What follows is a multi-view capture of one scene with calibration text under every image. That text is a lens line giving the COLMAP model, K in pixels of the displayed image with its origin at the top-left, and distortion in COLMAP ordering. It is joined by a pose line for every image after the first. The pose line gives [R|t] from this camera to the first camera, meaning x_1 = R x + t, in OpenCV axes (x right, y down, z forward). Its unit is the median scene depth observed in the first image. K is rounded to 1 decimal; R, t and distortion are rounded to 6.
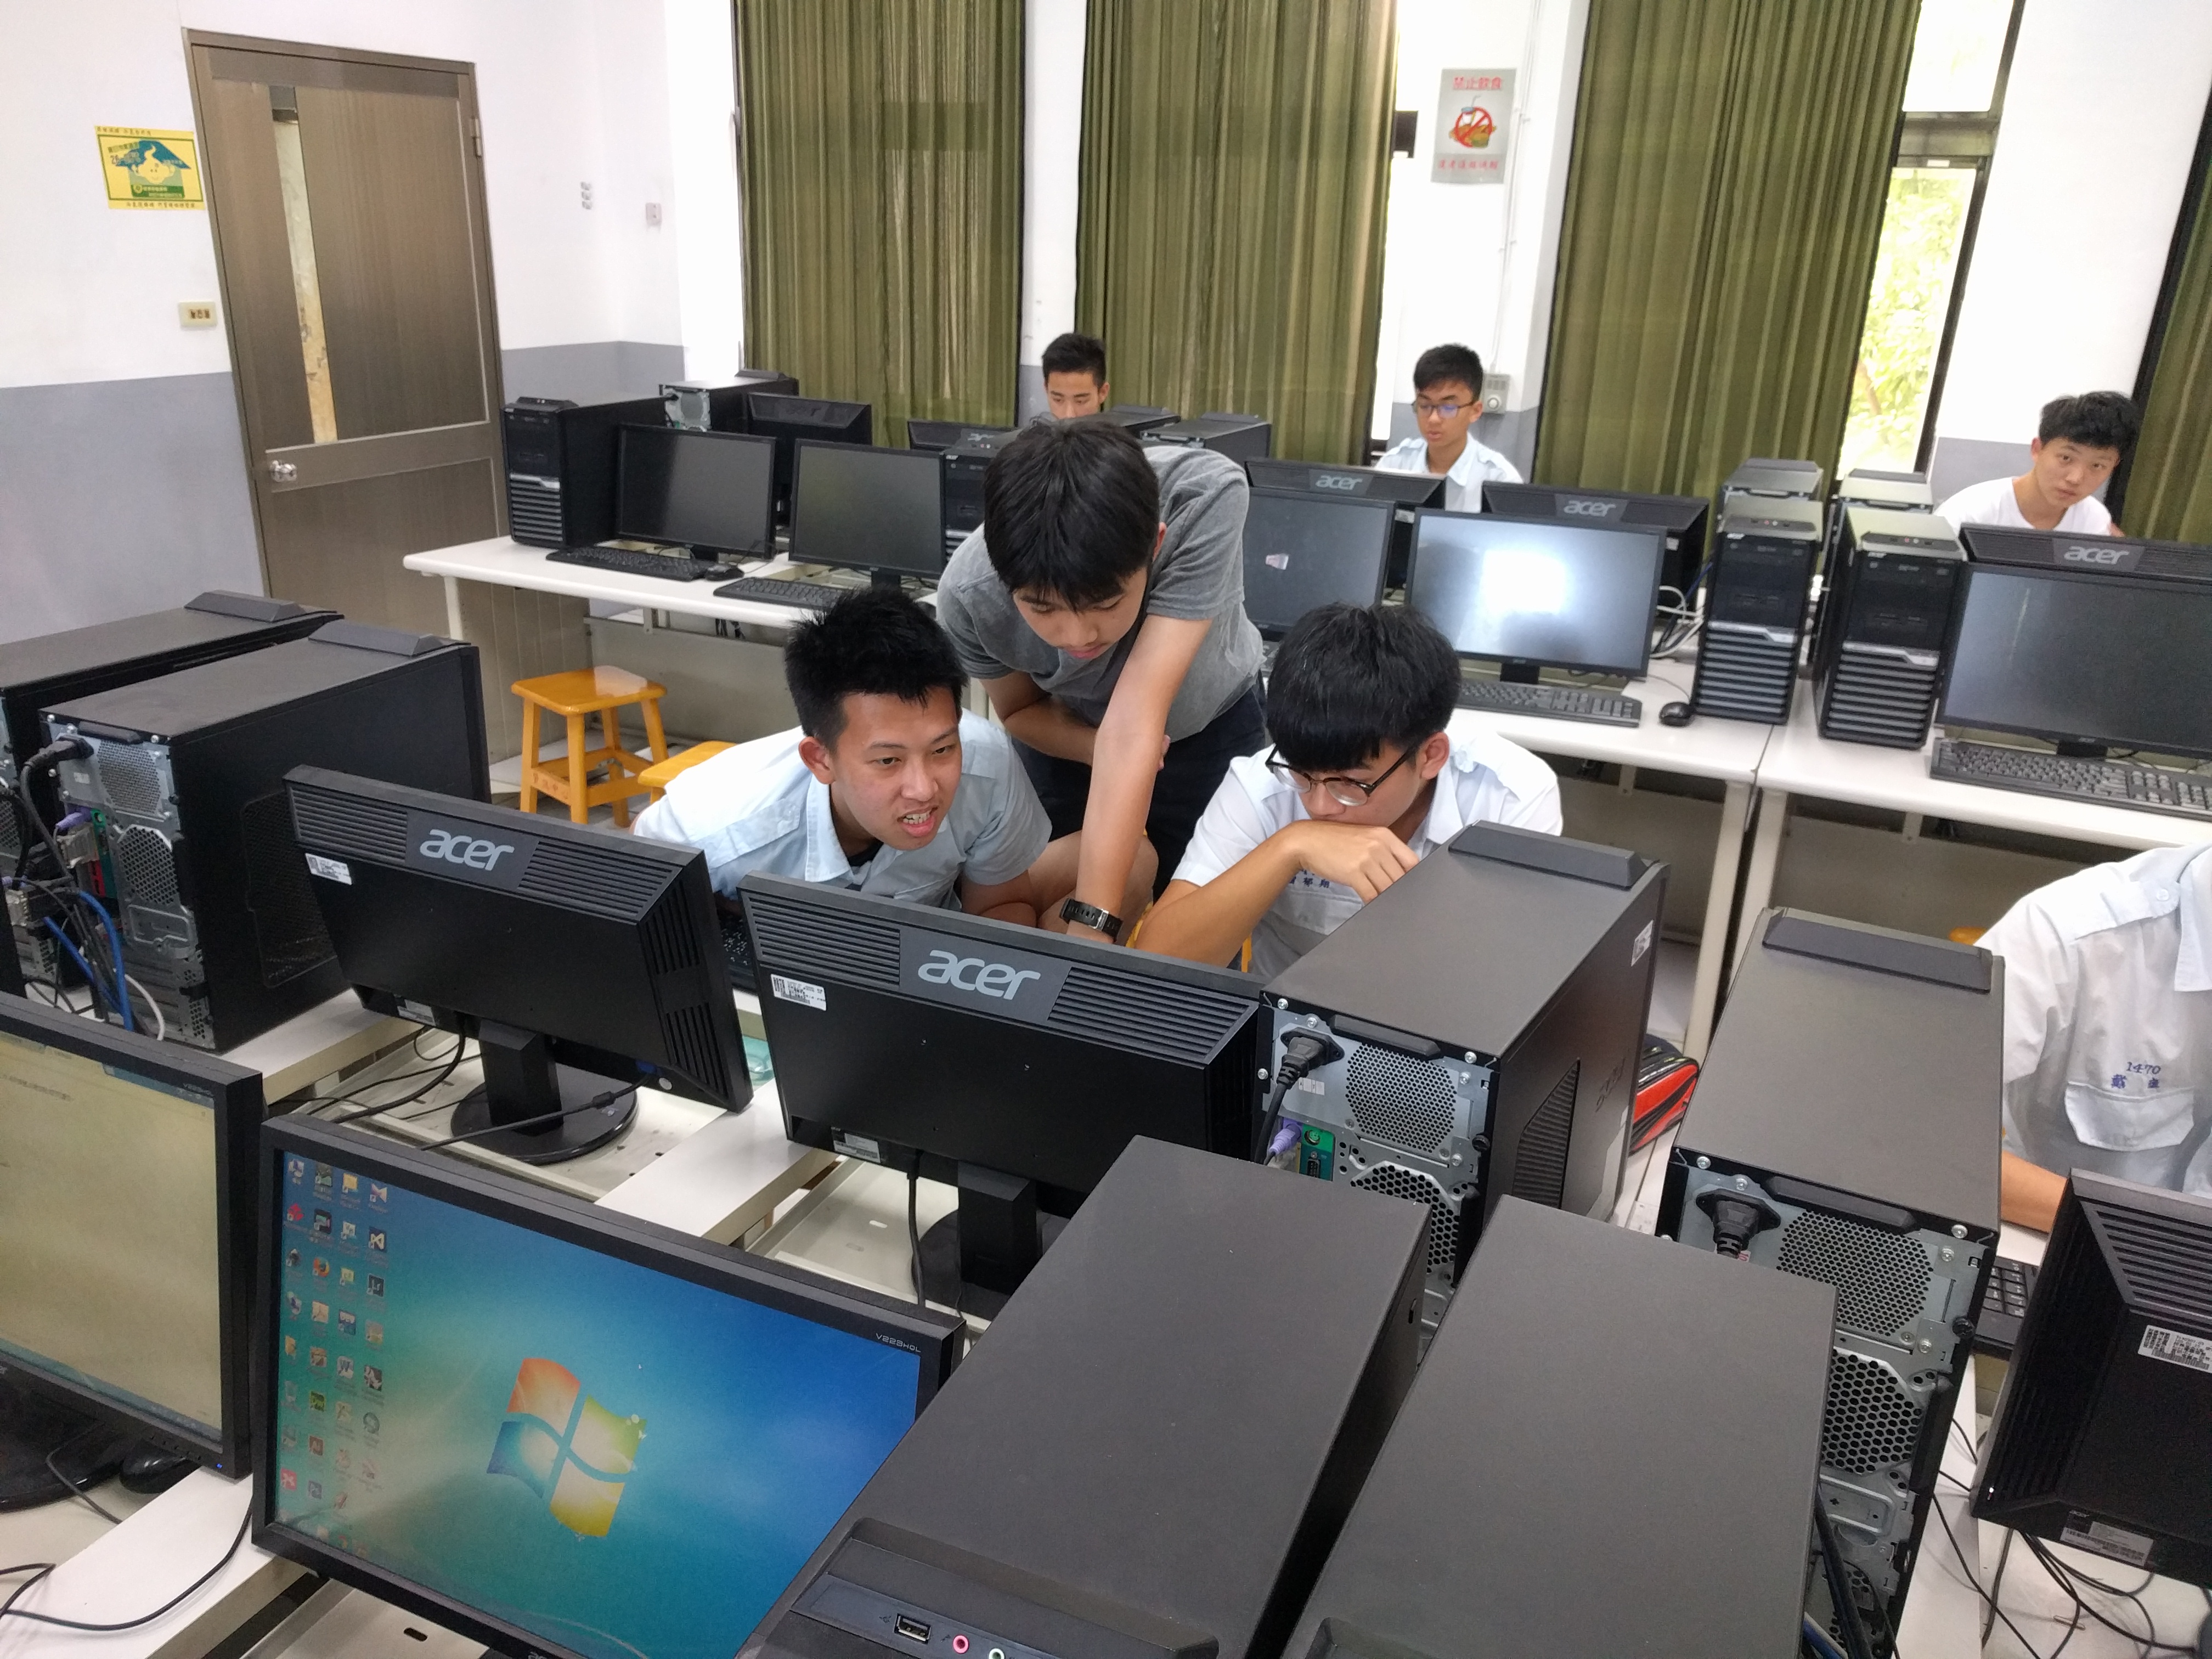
lens RADIAL K [[1628.7, 0, 1092.5], [0, 1628.7, 820.5], [0, 0, 1]] dist [0.009763, 0.007426]
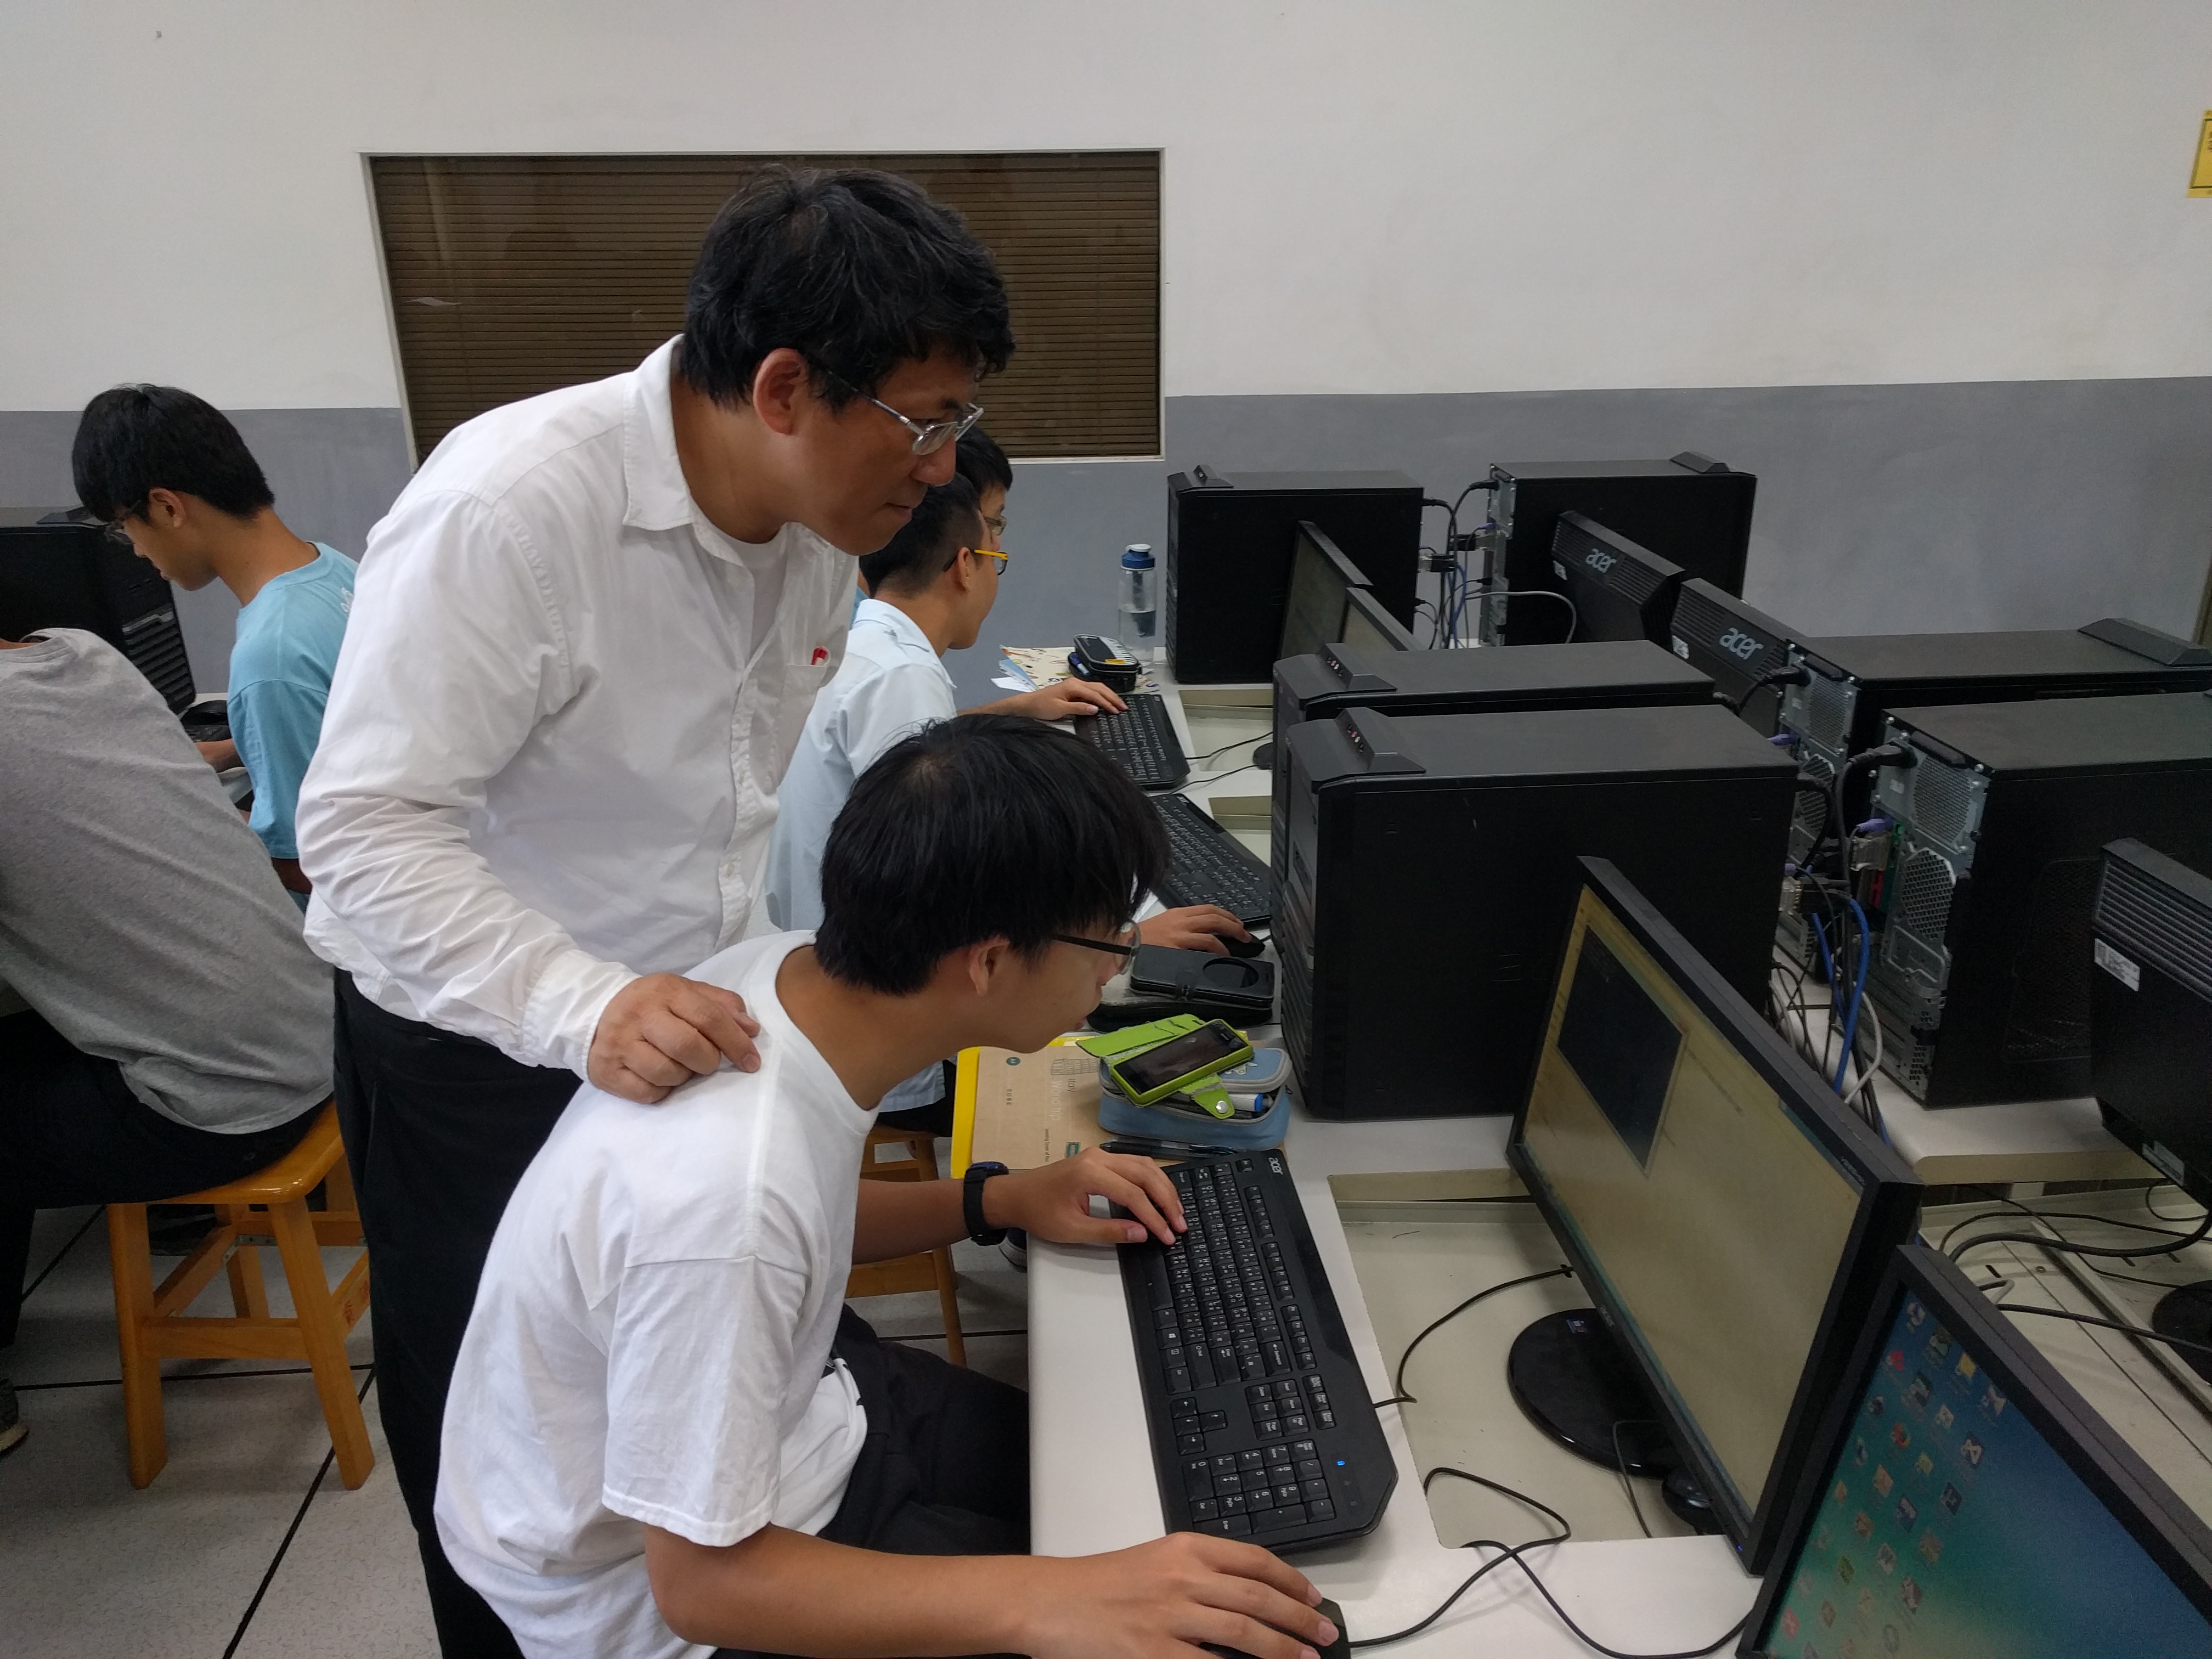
lens RADIAL K [[1628.7, 0, 1092.5], [0, 1628.7, 820.5], [0, 0, 1]] dist [0.009763, 0.007426]
pose [[0.476426, 0.275794, -0.834839, -0.033612], [-0.274924, 0.948644, 0.156497, -0.027669], [0.835126, 0.154958, 0.527781, 0.098523]]
